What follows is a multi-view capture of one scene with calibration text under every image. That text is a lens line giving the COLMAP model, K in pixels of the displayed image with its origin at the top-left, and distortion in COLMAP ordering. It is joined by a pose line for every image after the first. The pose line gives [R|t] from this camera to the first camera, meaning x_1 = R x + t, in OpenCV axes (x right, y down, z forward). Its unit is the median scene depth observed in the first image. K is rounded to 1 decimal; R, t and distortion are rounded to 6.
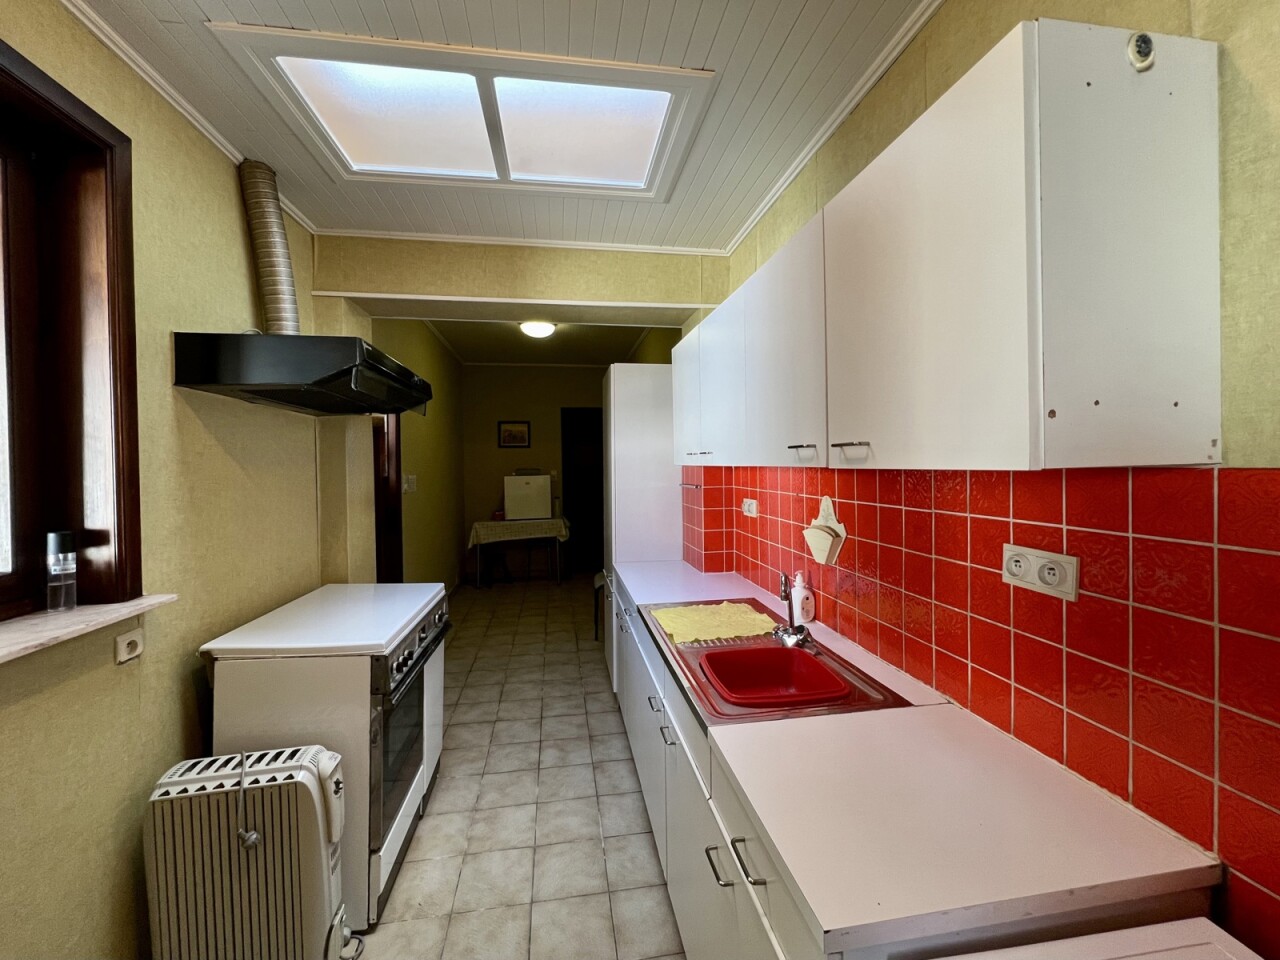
lens RADIAL K [[521.7, 0, 640.0], [0, 521.7, 480.0], [0, 0, 1]] dist [0.000657, 0.000187]
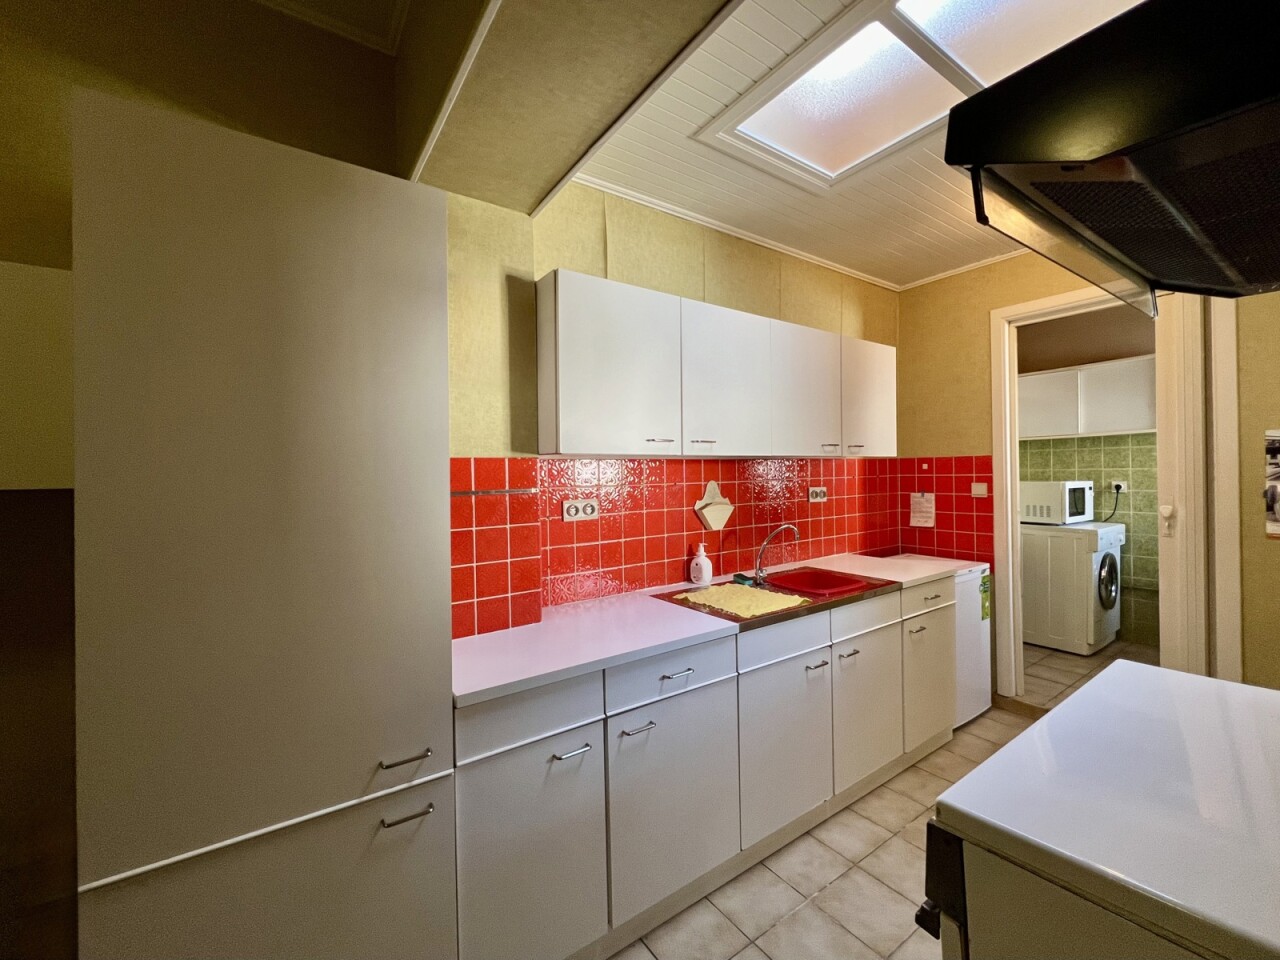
lens RADIAL K [[521.7, 0, 640.0], [0, 521.7, 480.0], [0, 0, 1]] dist [0.000657, 0.000187]
pose [[-0.435967, 0.016872, 0.899804, -0.642749], [0.053834, 0.998523, 0.007360, 0.007176], [-0.898351, 0.051649, -0.436231, 1.421076]]
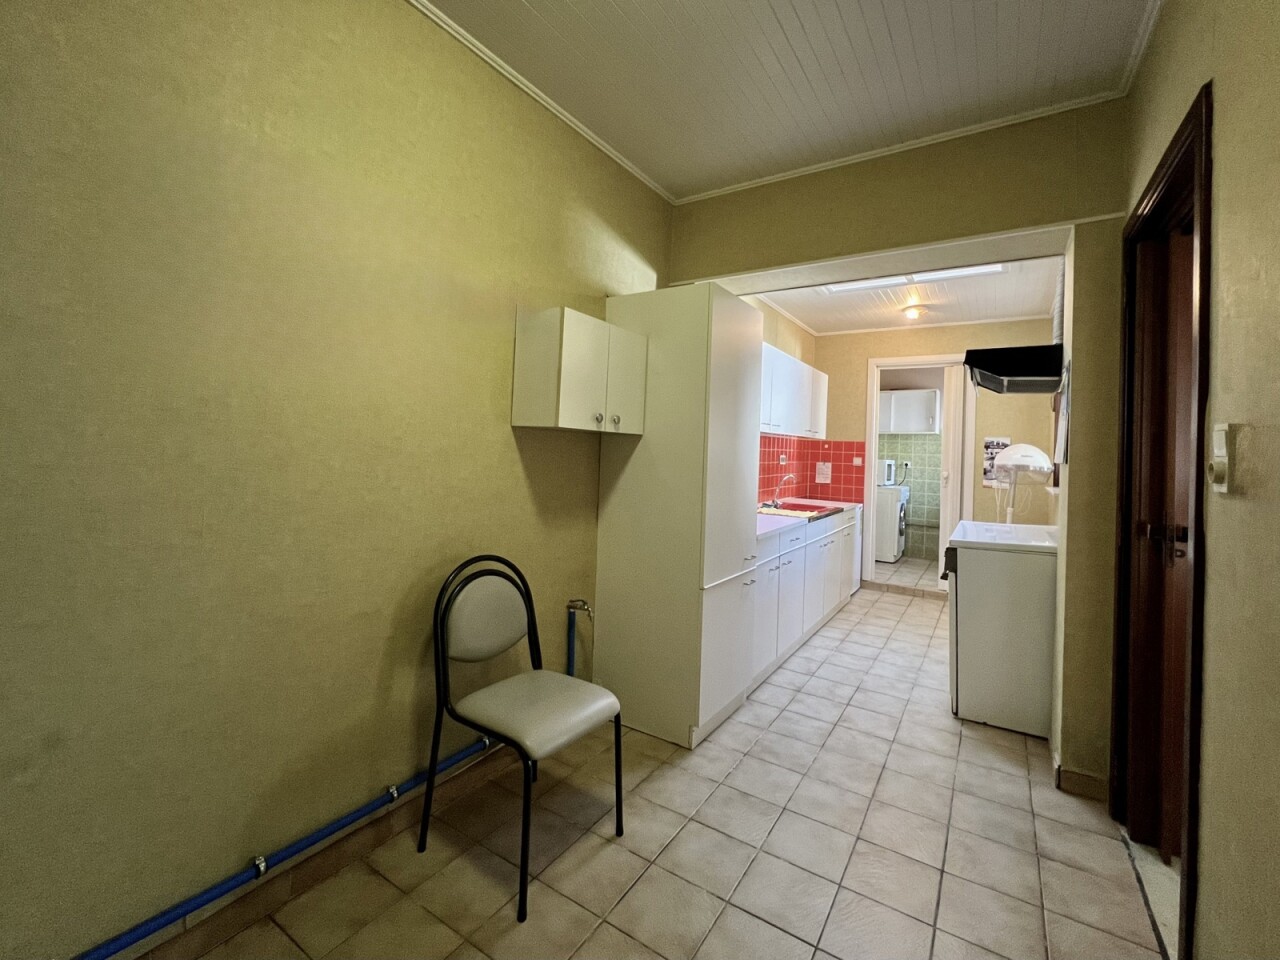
lens RADIAL K [[552.5, 0, 644.0], [0, 552.5, 445.7], [0, 0, 1]] dist [-0.000046, 0.000045]
pose [[-0.744957, -0.005386, 0.667090, -0.737790], [-0.001832, 0.999980, 0.006027, 0.007217], [-0.667110, 0.003268, -0.744952, 2.507370]]
